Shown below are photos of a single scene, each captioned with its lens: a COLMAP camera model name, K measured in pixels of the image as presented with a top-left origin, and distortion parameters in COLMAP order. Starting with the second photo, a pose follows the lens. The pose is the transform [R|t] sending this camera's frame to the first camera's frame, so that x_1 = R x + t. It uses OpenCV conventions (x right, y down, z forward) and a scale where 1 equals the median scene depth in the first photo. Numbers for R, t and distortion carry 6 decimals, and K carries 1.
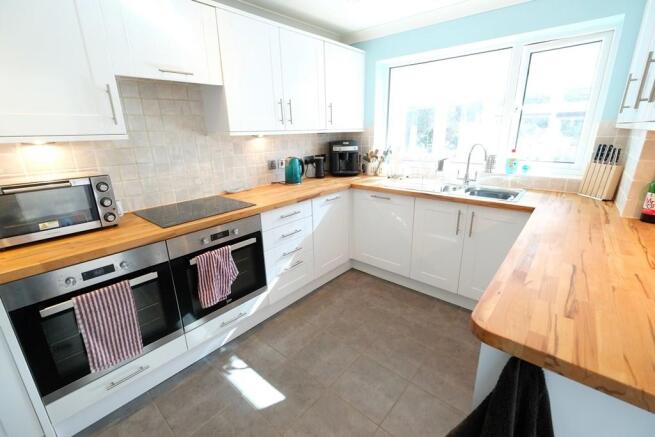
lens RADIAL K [[285.0, 0, 328.2], [0, 285.0, 214.8], [0, 0, 1]] dist [-0.001820, -0.000256]
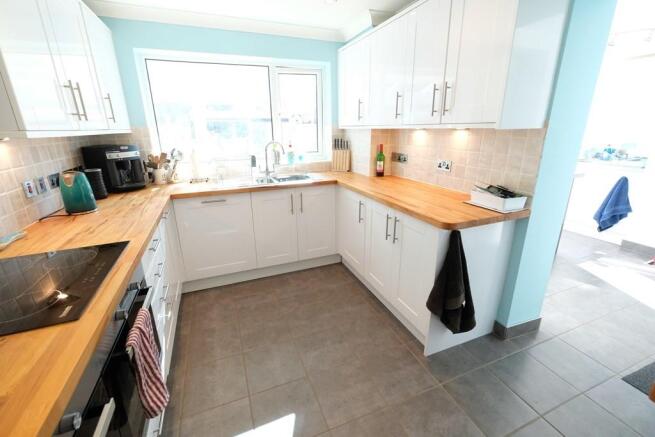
lens RADIAL K [[285.0, 0, 328.2], [0, 285.0, 216.1], [0, 0, 1]] dist [-0.001820, -0.000256]
pose [[0.459995, -0.252158, 0.851364, -0.554201], [0.259749, 0.955099, 0.142539, -0.060644], [-0.849079, 0.155574, 0.504838, 0.251443]]
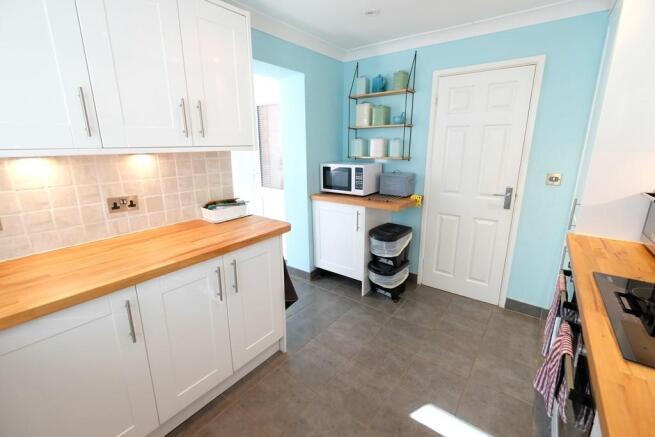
lens RADIAL K [[285.0, 0, 328.5], [0, 285.0, 215.0], [0, 0, 1]] dist [-0.001820, -0.000256]
pose [[-0.997391, 0.039043, -0.060723, 0.119738], [0.002509, 0.859374, 0.511342, -0.344148], [0.072147, 0.509856, -0.857229, 1.114889]]
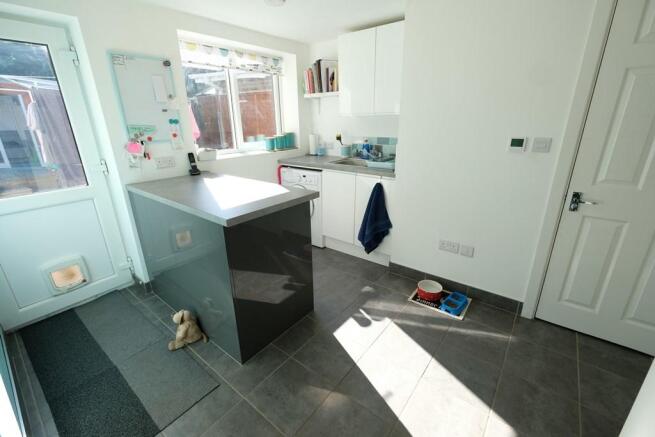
lens RADIAL K [[285.0, 0, 327.0], [0, 285.0, 216.4], [0, 0, 1]] dist [-0.001820, -0.000256]
pose [[-0.046785, -0.308760, 0.949989, 0.430598], [0.300437, 0.902646, 0.308169, 0.070221], [-0.952654, 0.299829, 0.050533, -0.198373]]
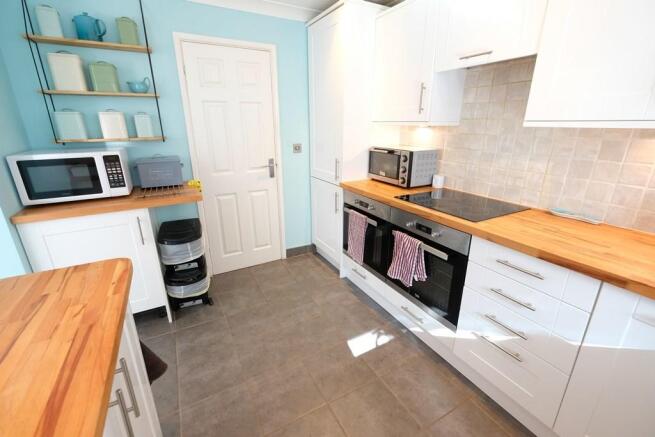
lens RADIAL K [[285.0, 0, 329.3], [0, 285.0, 215.4], [0, 0, 1]] dist [-0.001820, -0.000256]
pose [[-0.340321, 0.310423, -0.887592, 0.489140], [-0.262495, 0.875047, 0.406681, -0.235331], [0.902928, 0.371390, -0.216312, 0.766986]]
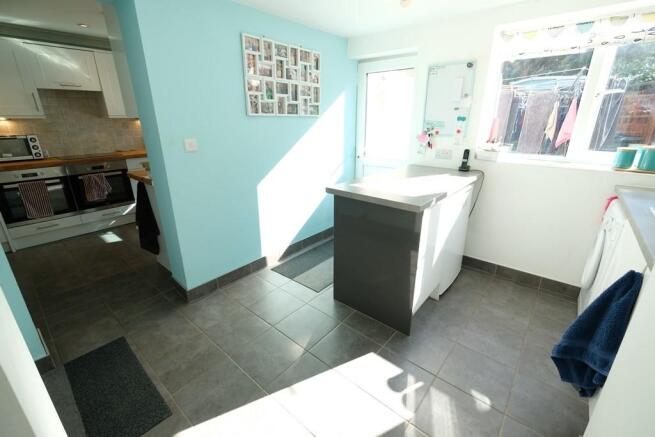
lens RADIAL K [[285.0, 0, 330.4], [0, 285.0, 217.0], [0, 0, 1]] dist [-0.001820, -0.000256]
pose [[0.999819, 0.010304, 0.015991, 1.052756], [-0.011012, 0.998931, 0.044891, 0.265862], [-0.015512, -0.045059, 0.998864, -0.895525]]
